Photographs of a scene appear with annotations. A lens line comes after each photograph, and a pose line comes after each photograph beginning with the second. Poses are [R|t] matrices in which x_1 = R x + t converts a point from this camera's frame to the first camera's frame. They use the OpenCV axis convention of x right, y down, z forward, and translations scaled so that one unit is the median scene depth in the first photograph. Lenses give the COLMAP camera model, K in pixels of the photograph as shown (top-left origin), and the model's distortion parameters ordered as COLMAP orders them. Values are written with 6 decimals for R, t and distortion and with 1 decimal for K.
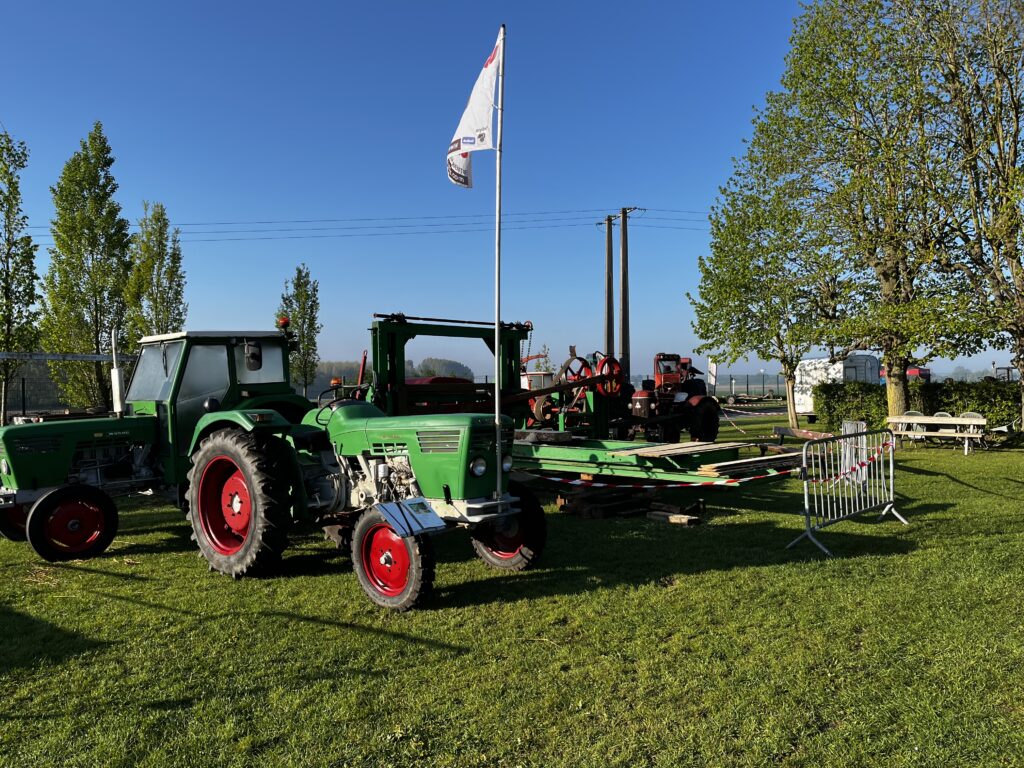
lens RADIAL K [[830.5, 0, 510.2], [0, 830.5, 383.1], [0, 0, 1]] dist [0.017119, -0.036657]
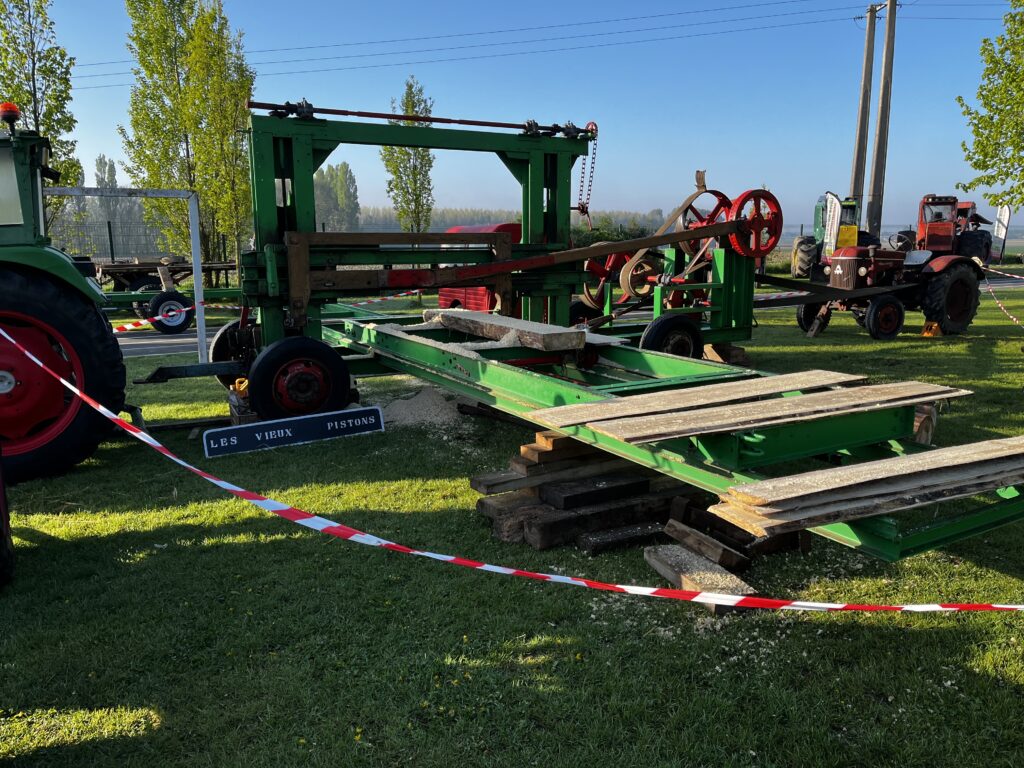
lens RADIAL K [[830.5, 0, 513.4], [0, 830.5, 387.3], [0, 0, 1]] dist [0.017119, -0.036657]
pose [[0.953667, 0.062929, -0.294210, 0.096043], [-0.008256, 0.982987, 0.183490, 0.000050], [0.300751, -0.172560, 0.937962, 0.265875]]
